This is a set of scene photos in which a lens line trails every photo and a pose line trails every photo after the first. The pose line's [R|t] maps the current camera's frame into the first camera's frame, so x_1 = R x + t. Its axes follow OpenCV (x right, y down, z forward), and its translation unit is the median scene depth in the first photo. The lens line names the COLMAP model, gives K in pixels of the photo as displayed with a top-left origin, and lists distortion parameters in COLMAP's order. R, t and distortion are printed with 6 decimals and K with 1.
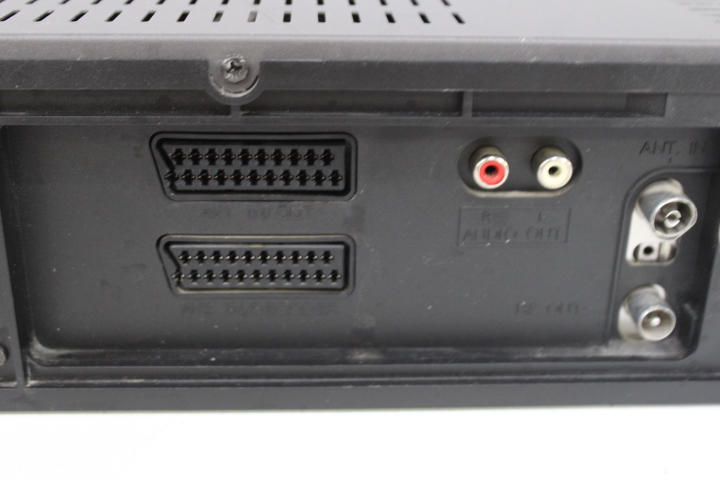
lens RADIAL K [[1006.0, 0, 360.0], [0, 1006.0, 240.0], [0, 0, 1]] dist [-0.074561, 0.085105]
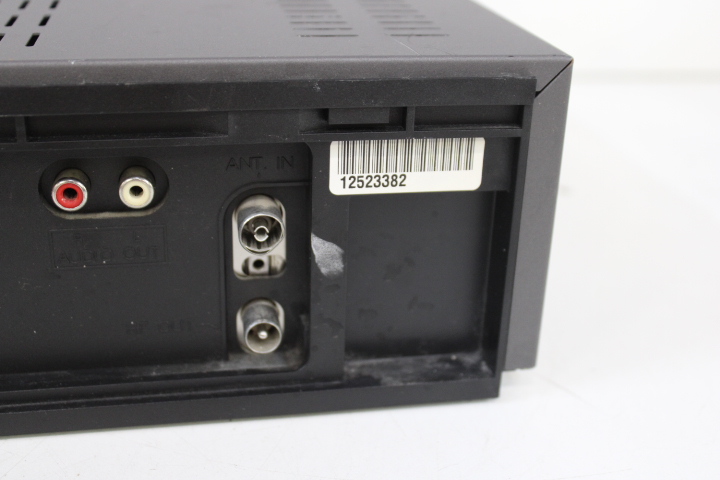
lens RADIAL K [[1006.0, 0, 360.0], [0, 1006.0, 240.0], [0, 0, 1]] dist [-0.074561, 0.085105]
pose [[0.991164, -0.043233, 0.125395, 0.276301], [0.042882, 0.999065, 0.005498, -0.015430], [-0.125516, -0.000072, 0.992092, -0.015255]]
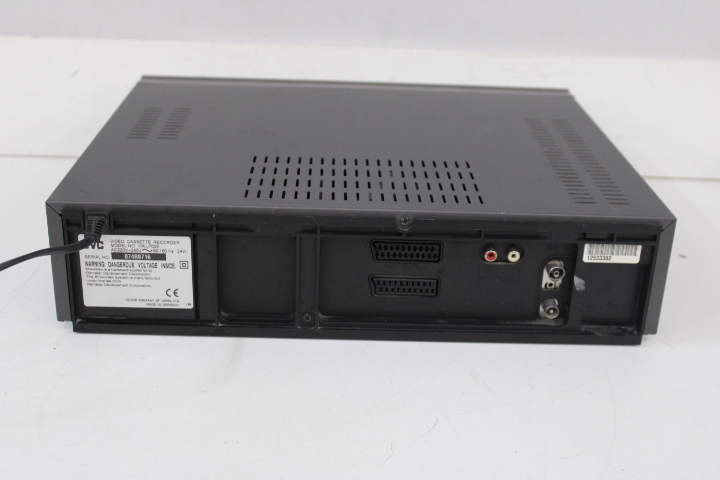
lens RADIAL K [[1006.0, 0, 360.0], [0, 1006.0, 240.0], [0, 0, 1]] dist [-0.074561, 0.085105]
pose [[0.999325, 0.026711, -0.025224, -0.158210], [-0.026879, 0.999618, -0.006380, -0.080765], [0.025044, 0.007054, 0.999661, -1.738570]]
